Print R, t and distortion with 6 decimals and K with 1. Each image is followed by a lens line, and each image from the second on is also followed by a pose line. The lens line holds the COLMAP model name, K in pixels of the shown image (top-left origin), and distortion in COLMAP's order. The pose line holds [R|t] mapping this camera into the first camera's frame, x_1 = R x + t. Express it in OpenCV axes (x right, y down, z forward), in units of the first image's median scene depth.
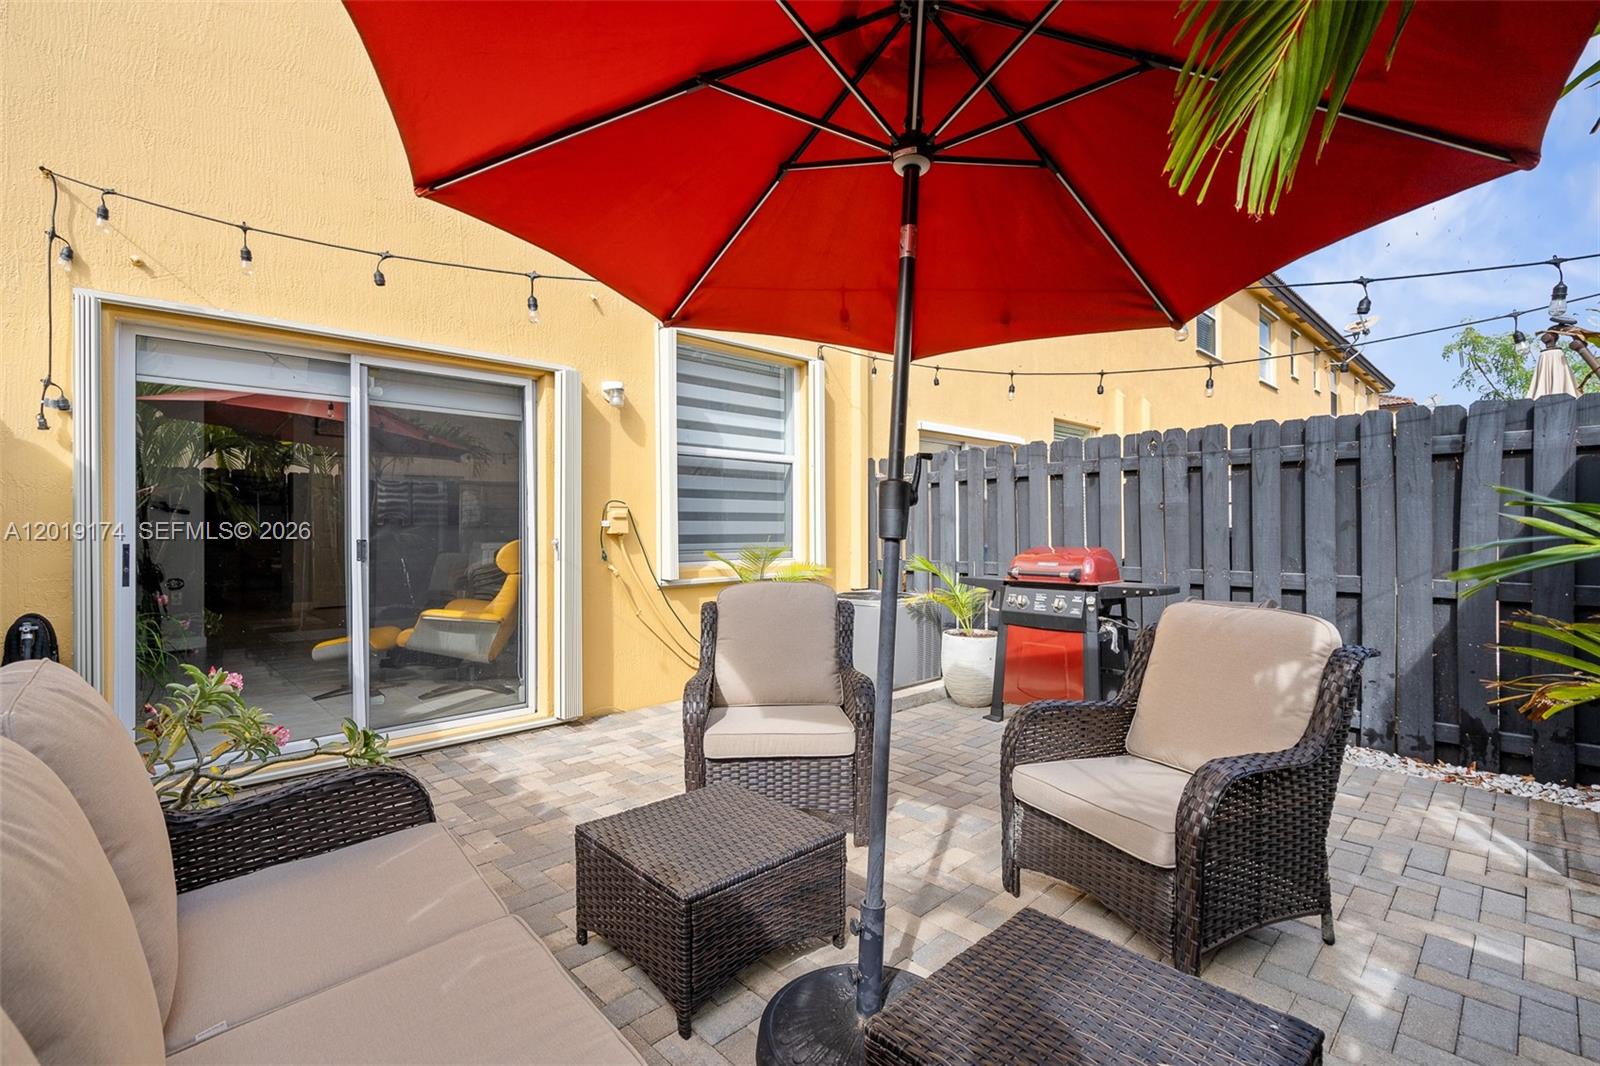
lens RADIAL K [[730.0, 0, 800.8], [0, 730.0, 528.1], [0, 0, 1]] dist [-0.005519, 0.001395]
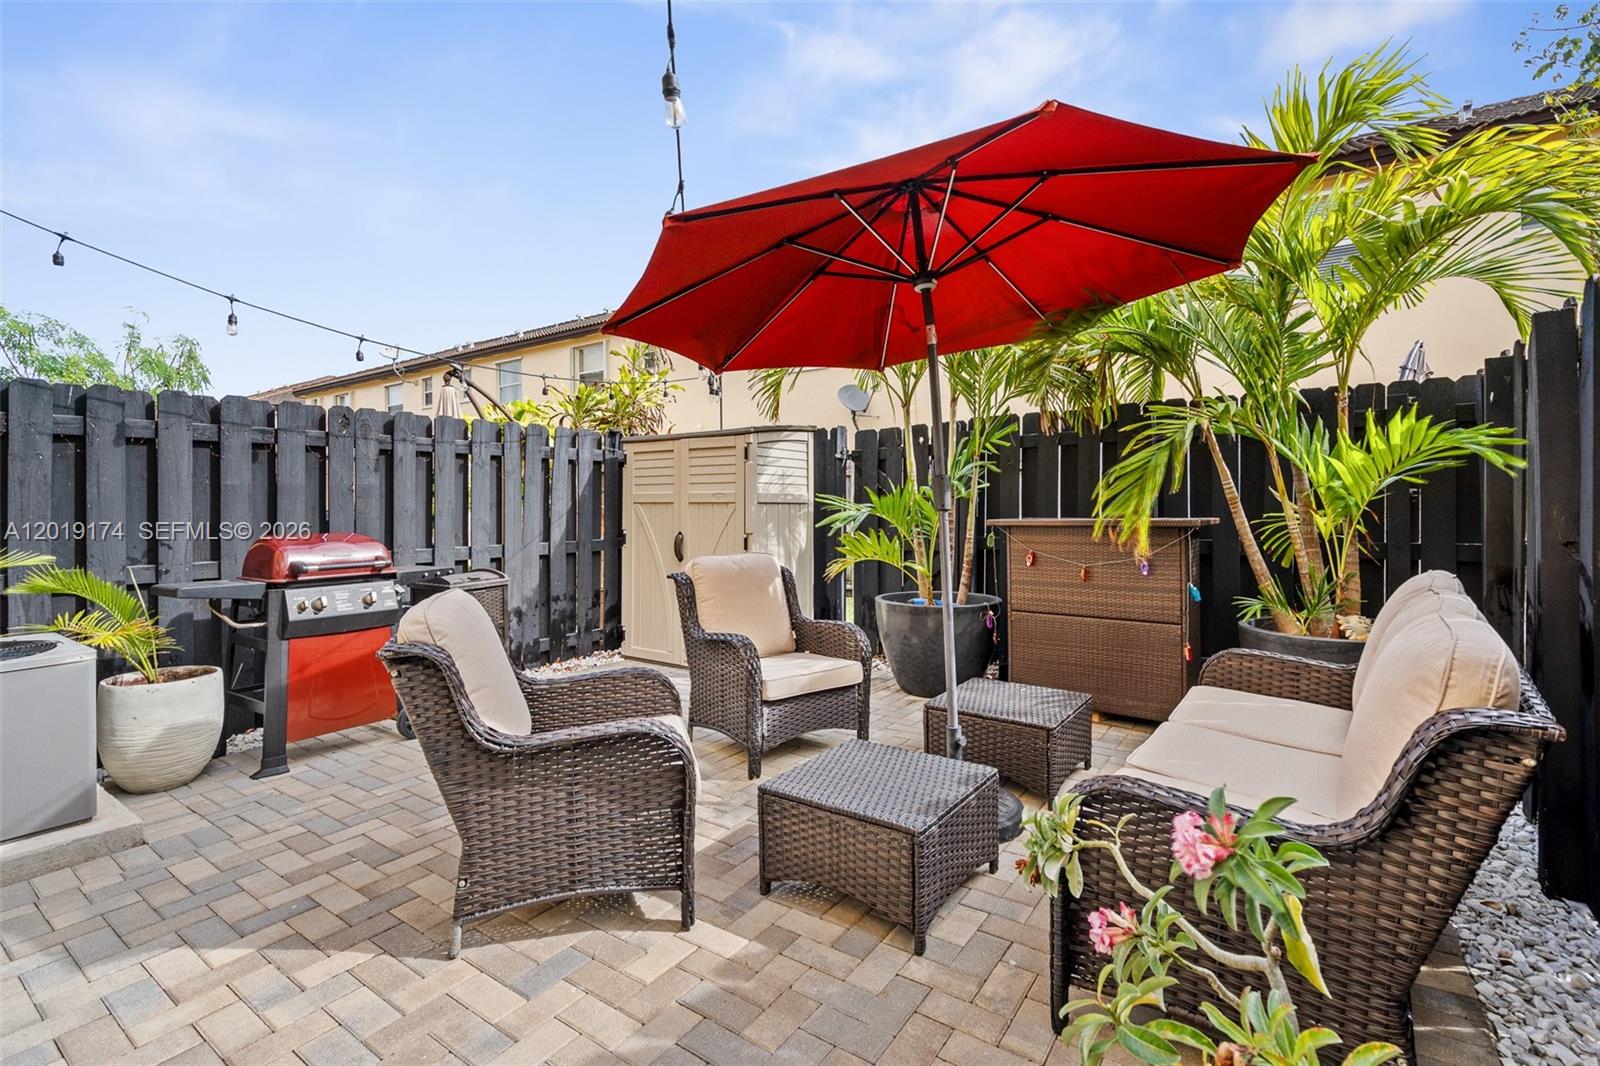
lens RADIAL K [[730.0, 0, 792.1], [0, 730.0, 501.7], [0, 0, 1]] dist [-0.005519, 0.001395]
pose [[-0.179072, 0.002364, 0.983833, -0.573158], [0.011120, 0.999938, -0.000378, -0.005500], [-0.983773, 0.010873, -0.179088, 0.637054]]
